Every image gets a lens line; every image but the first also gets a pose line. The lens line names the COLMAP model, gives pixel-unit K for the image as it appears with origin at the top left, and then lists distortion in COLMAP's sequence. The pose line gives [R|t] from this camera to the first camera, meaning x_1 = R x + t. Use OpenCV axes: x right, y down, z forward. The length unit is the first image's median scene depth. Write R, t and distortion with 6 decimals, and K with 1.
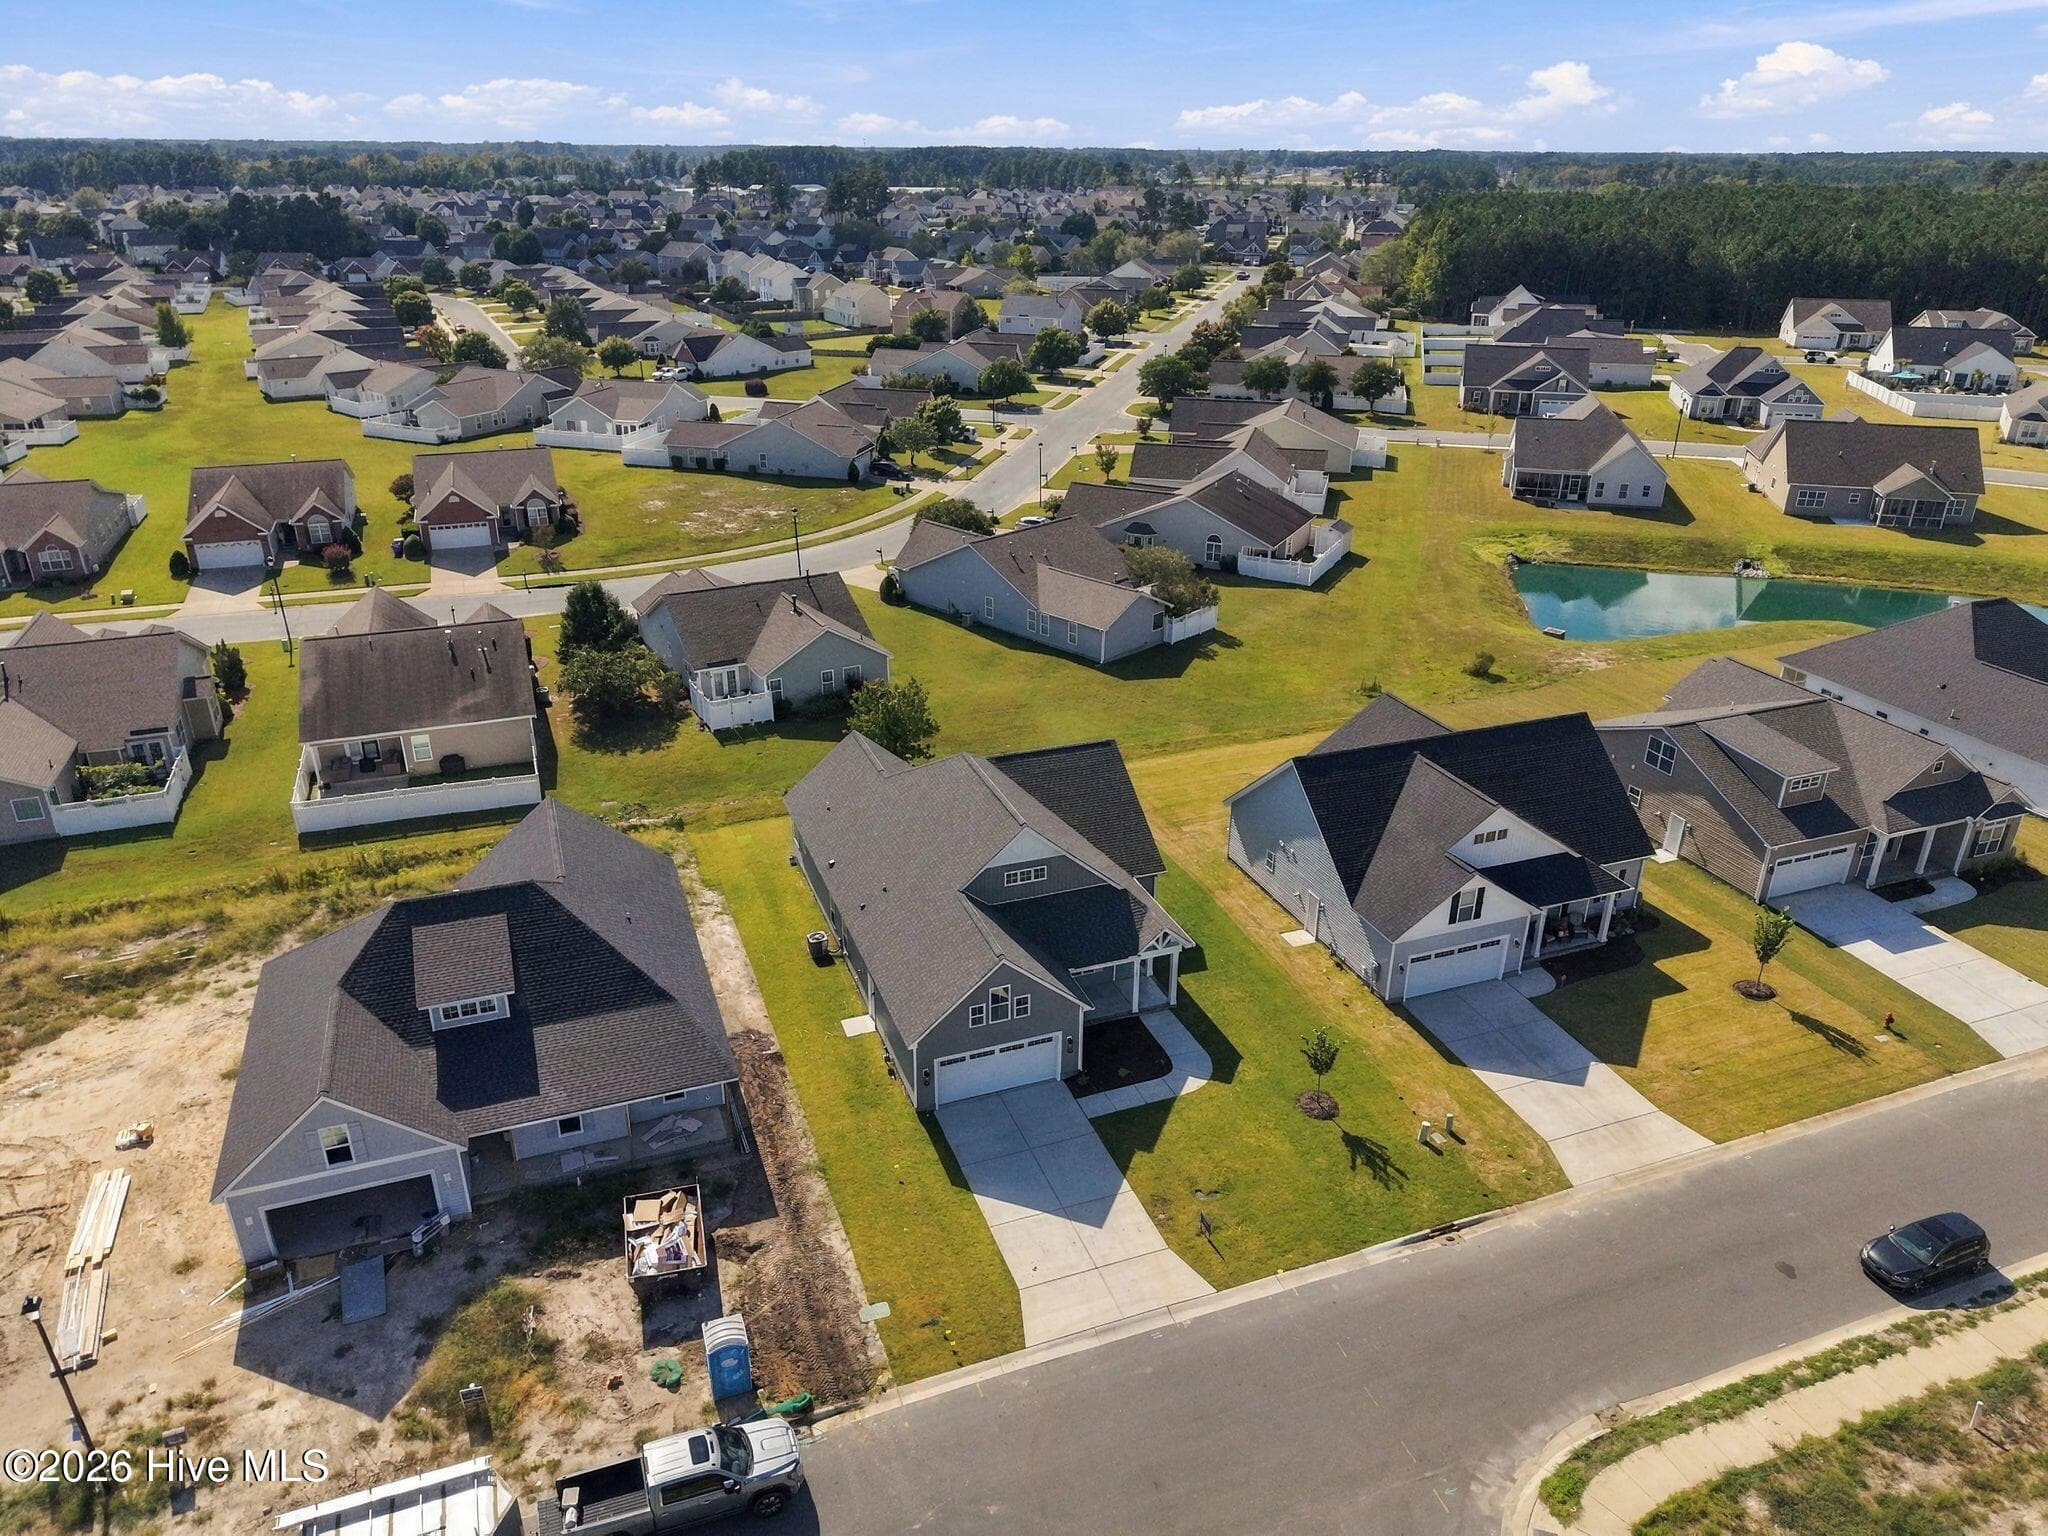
lens RADIAL K [[1376.6, 0, 1021.5], [0, 1376.6, 774.3], [0, 0, 1]] dist [0.076933, -0.106392]
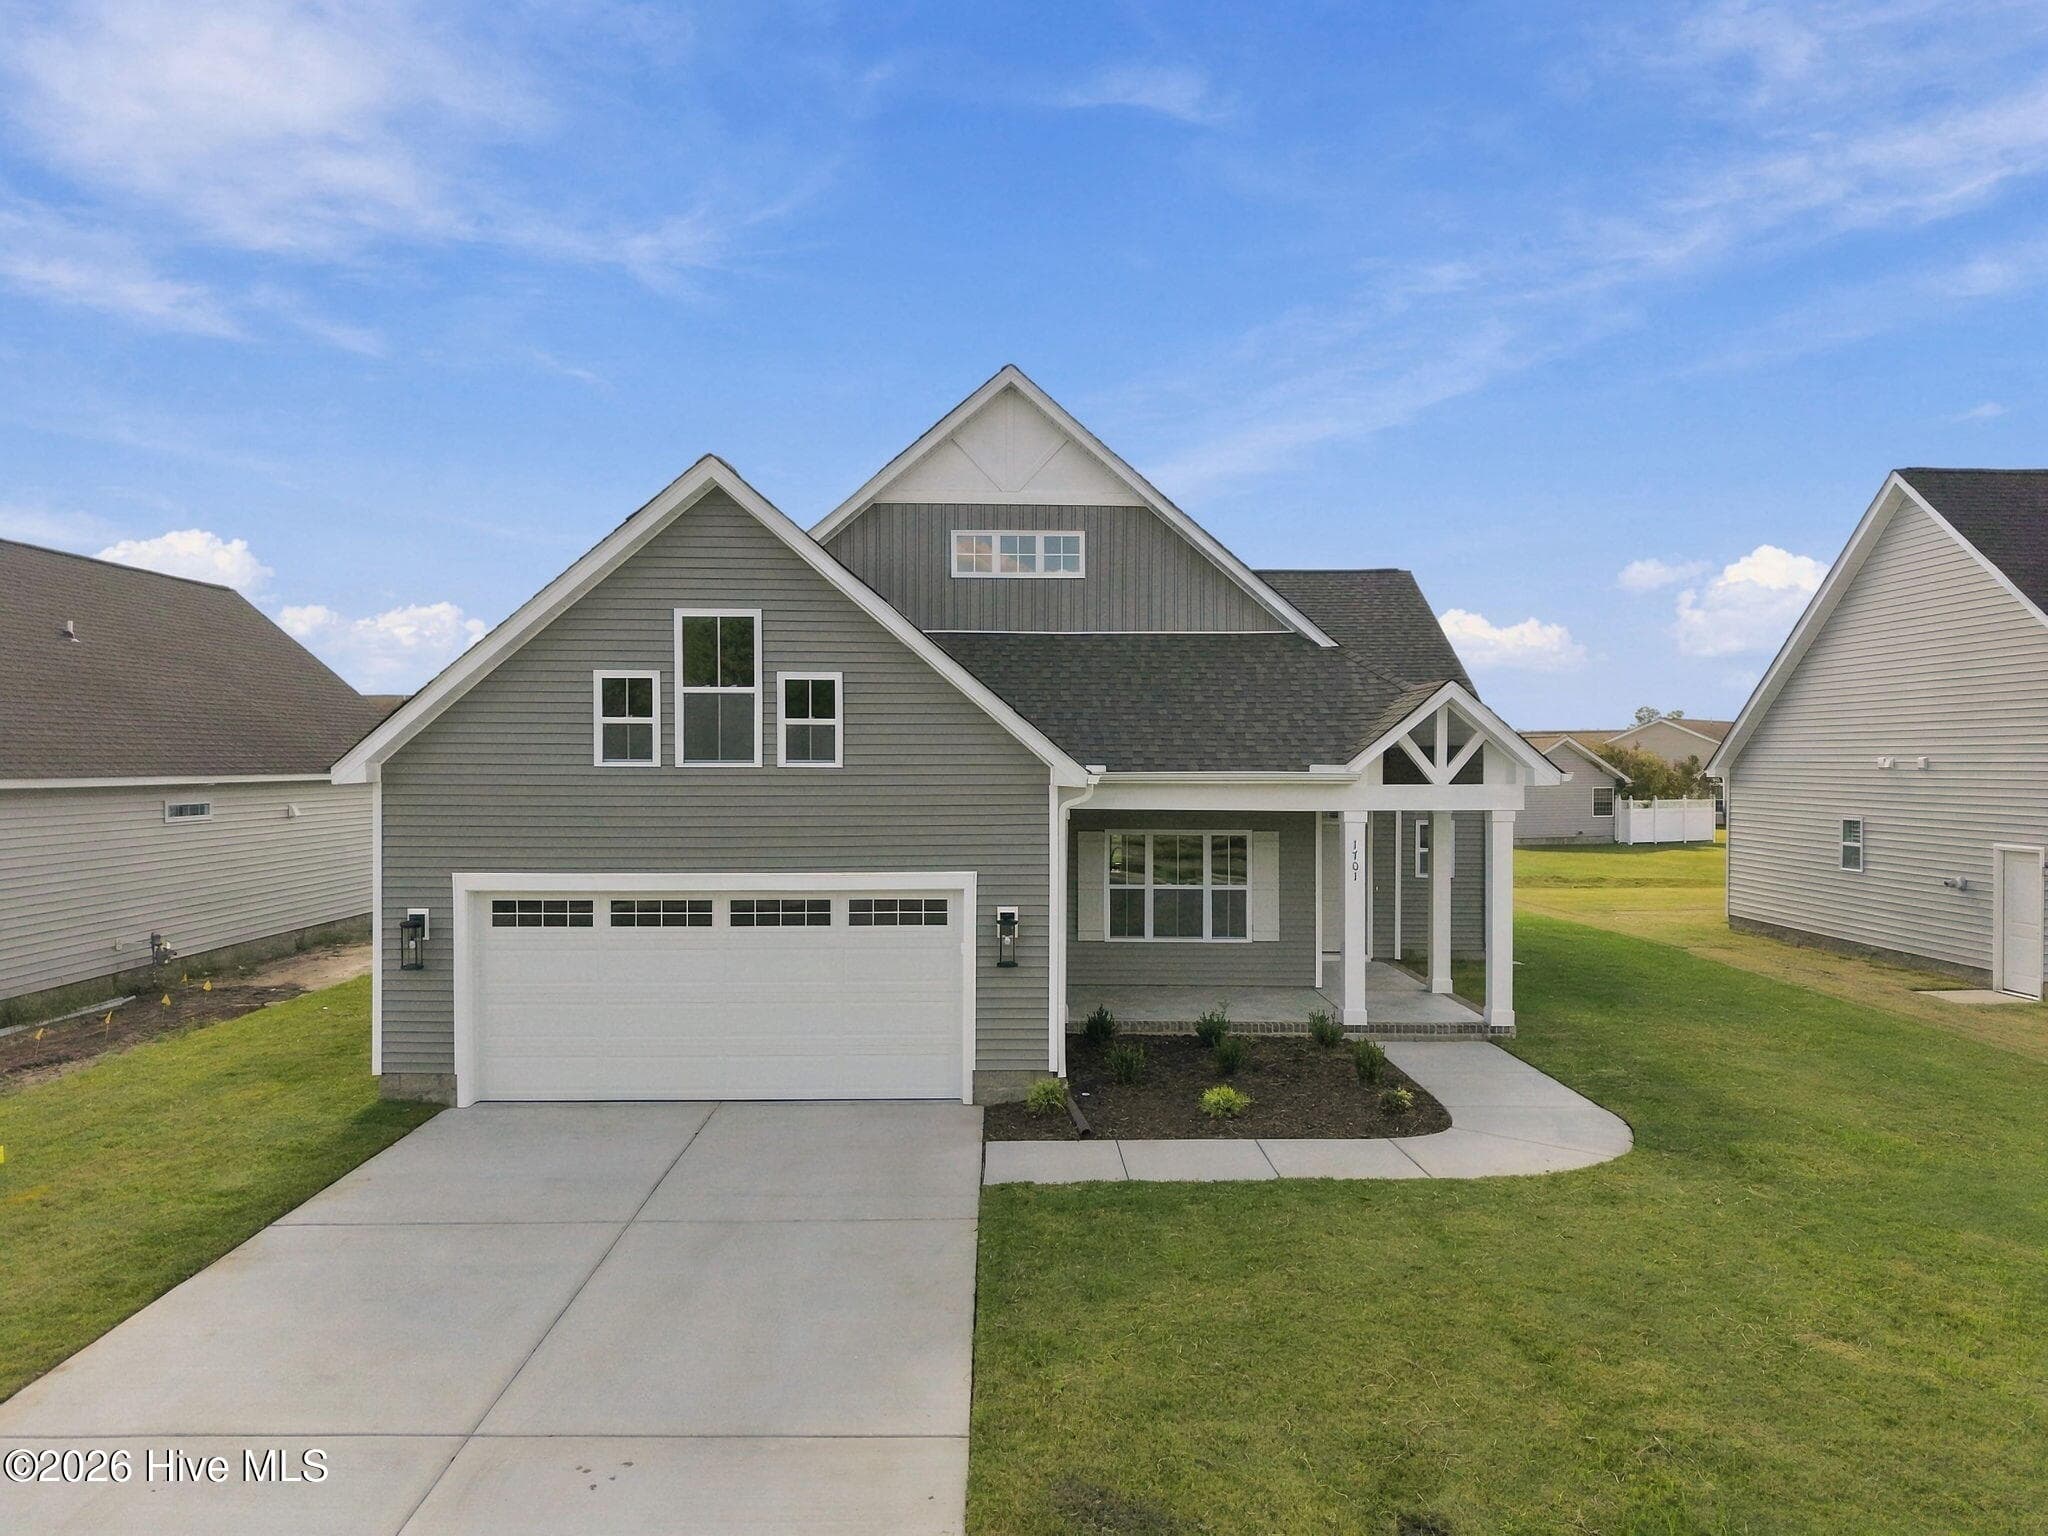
lens RADIAL K [[1376.6, 0, 1021.5], [0, 1376.6, 774.3], [0, 0, 1]] dist [0.076933, -0.106392]
pose [[0.938203, -0.003681, -0.346066, 0.126682], [-0.137748, 0.913355, -0.383156, 0.267064], [0.317491, 0.407148, 0.856405, 0.769686]]
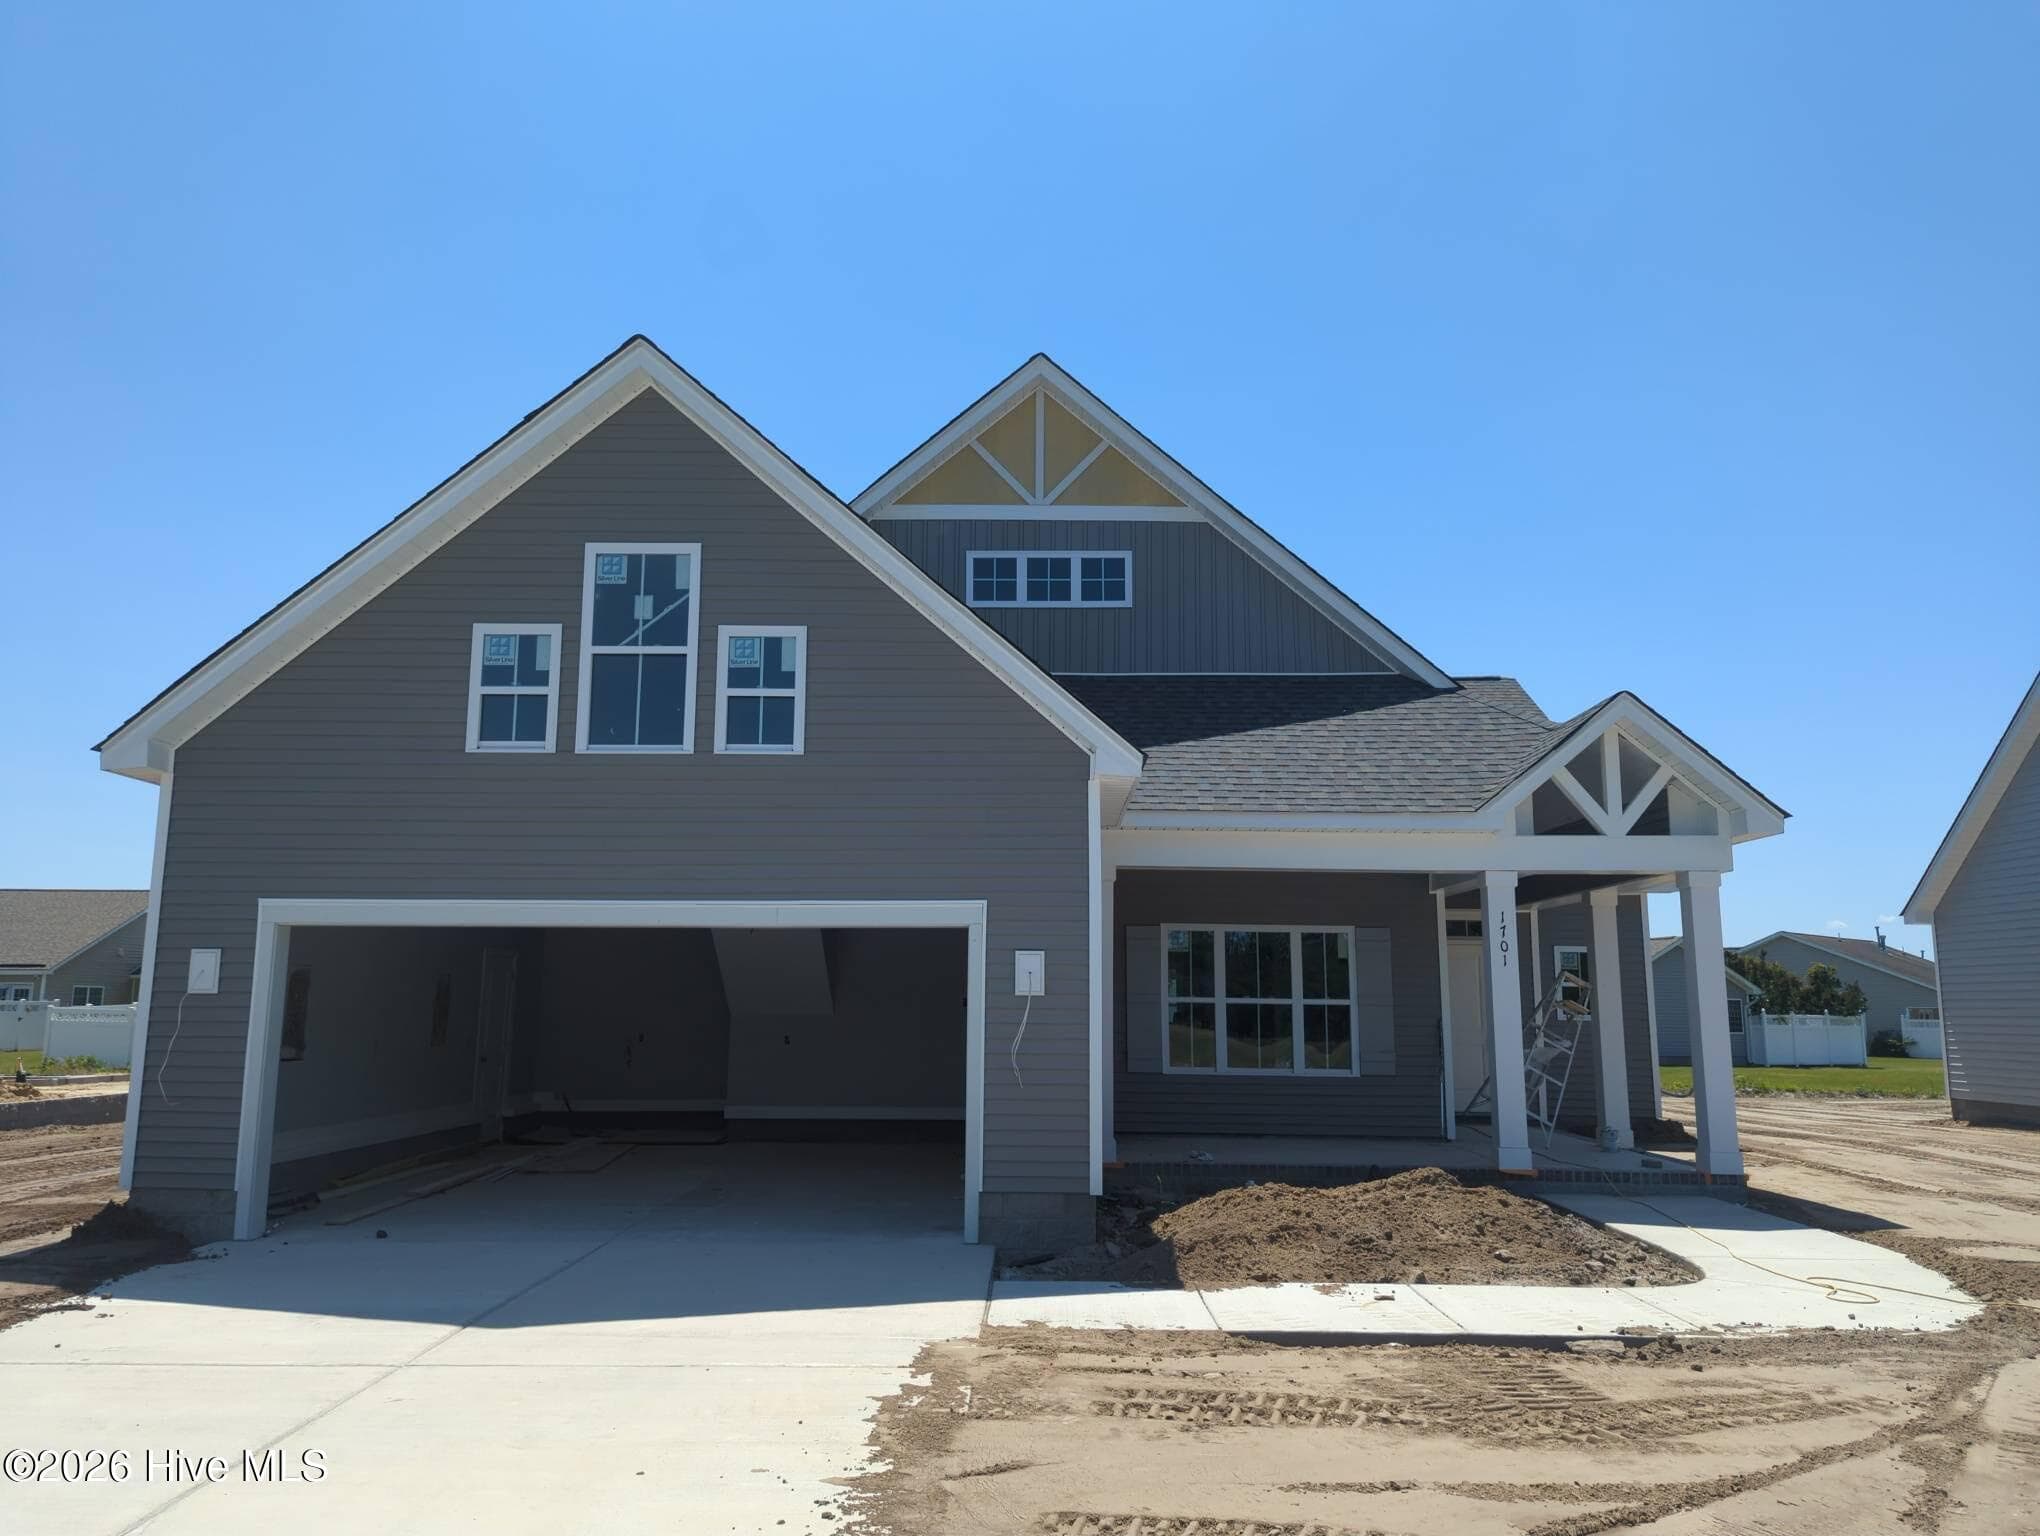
lens RADIAL K [[1447.5, 0, 1004.4], [0, 1447.5, 772.2], [0, 0, 1]] dist [0.049193, -0.001642]
pose [[0.924832, -0.063438, -0.375049, 0.104779], [-0.157847, 0.833084, -0.530146, 0.273612], [0.346079, 0.549496, 0.760450, 0.840760]]
